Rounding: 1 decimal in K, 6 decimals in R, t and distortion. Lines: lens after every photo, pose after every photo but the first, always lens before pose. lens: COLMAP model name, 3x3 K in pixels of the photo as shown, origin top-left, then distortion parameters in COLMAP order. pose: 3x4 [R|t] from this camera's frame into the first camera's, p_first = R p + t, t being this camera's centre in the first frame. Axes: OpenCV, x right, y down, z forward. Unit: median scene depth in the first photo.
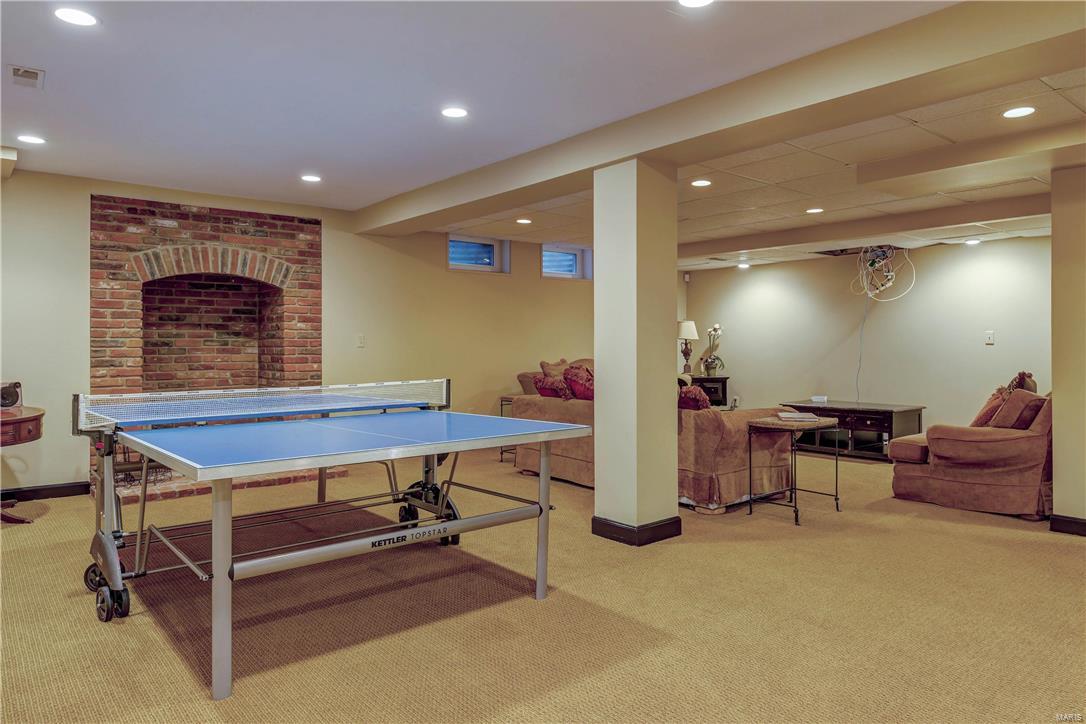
lens RADIAL K [[723.4, 0, 561.5], [0, 723.4, 341.0], [0, 0, 1]] dist [0.003974, -0.003040]
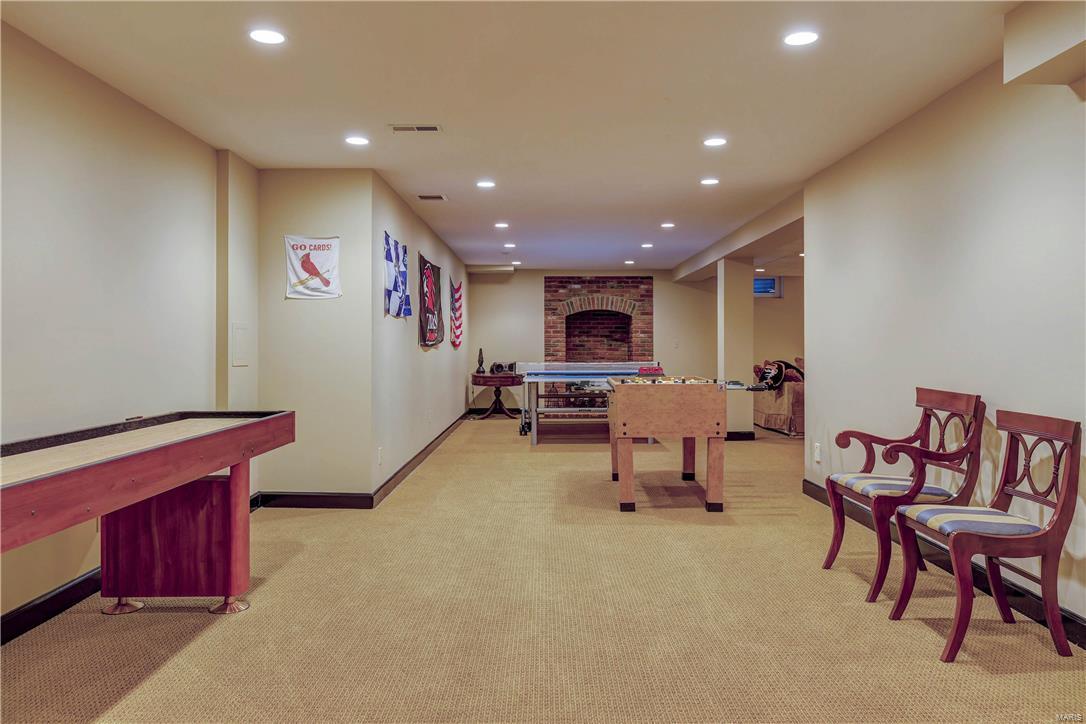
lens RADIAL K [[790.3, 0, 542.7], [0, 790.3, 359.5], [0, 0, 1]] dist [-0.001034, -0.000087]
pose [[0.765589, 0.012253, -0.643213, 0.787670], [0.001585, 0.999780, 0.020933, -0.003101], [0.643328, -0.017045, 0.765401, -0.740695]]
